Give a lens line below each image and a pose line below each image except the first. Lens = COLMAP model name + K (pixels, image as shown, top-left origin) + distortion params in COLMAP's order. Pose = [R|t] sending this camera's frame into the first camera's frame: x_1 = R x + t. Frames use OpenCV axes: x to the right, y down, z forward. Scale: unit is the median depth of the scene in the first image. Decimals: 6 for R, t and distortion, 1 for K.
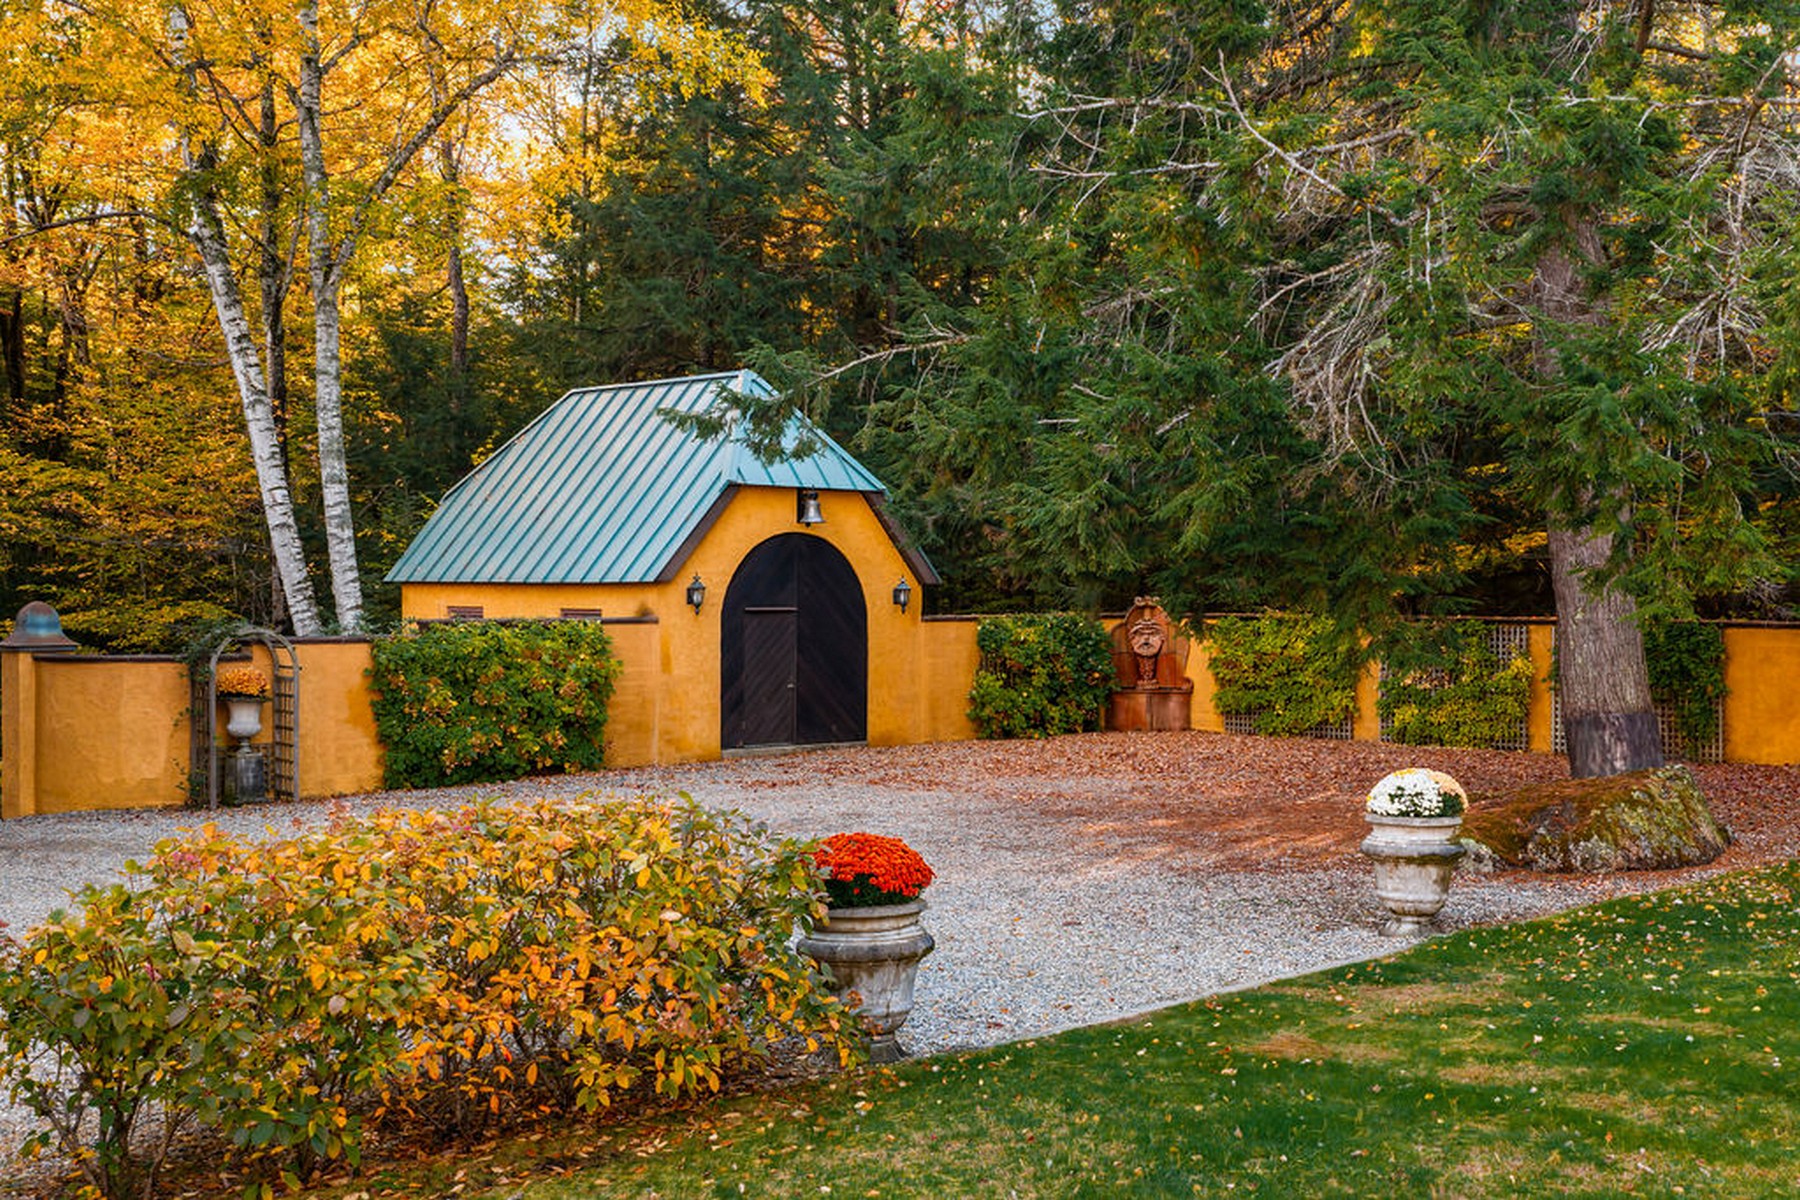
lens RADIAL K [[1678.9, 0, 899.2], [0, 1678.9, 647.9], [0, 0, 1]] dist [-0.000267, -0.008201]
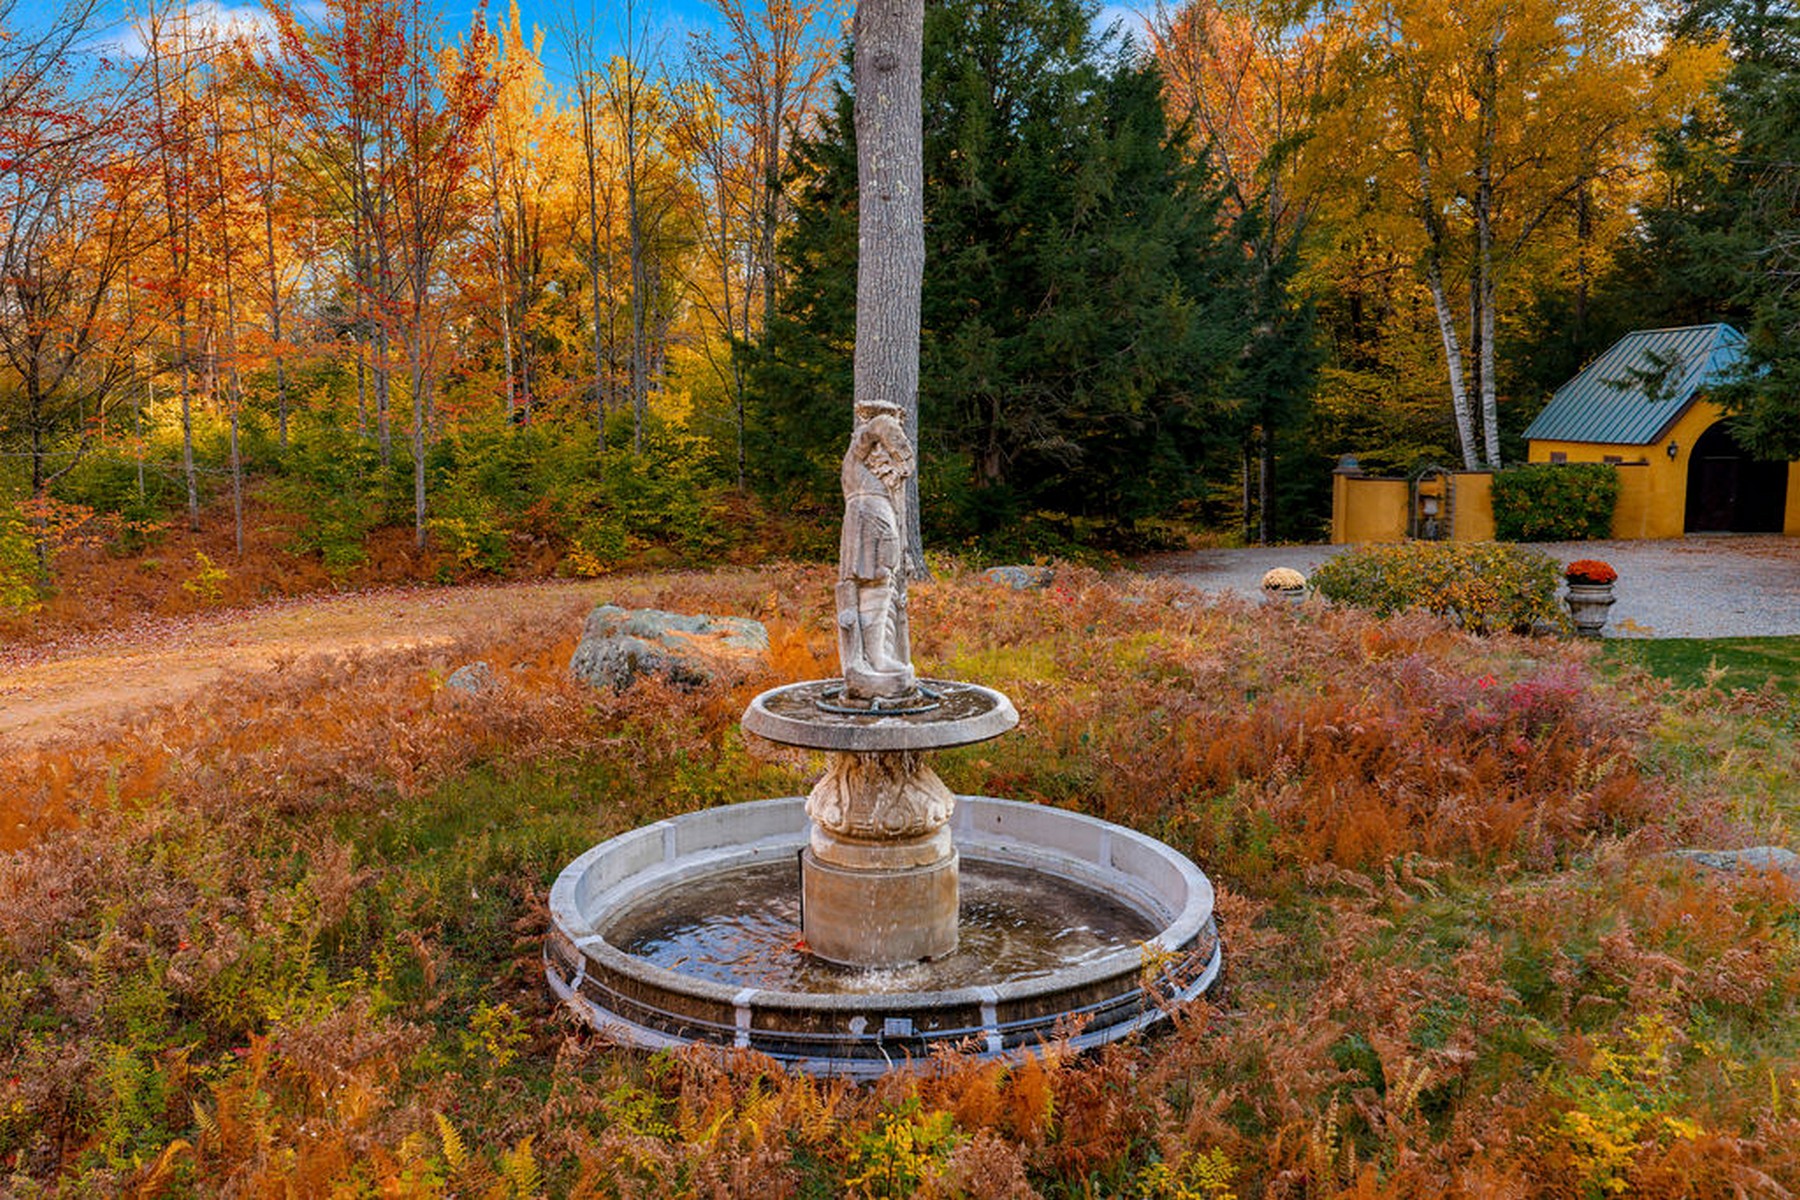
lens RADIAL K [[1466.1, 0, 900.0], [0, 1466.1, 600.0], [0, 0, 1]] dist [0.071830, -0.122884]
pose [[0.695029, 0.087392, -0.713651, 0.504053], [-0.004939, 0.993142, 0.116808, -0.057718], [0.718965, -0.077660, 0.690694, -0.832505]]
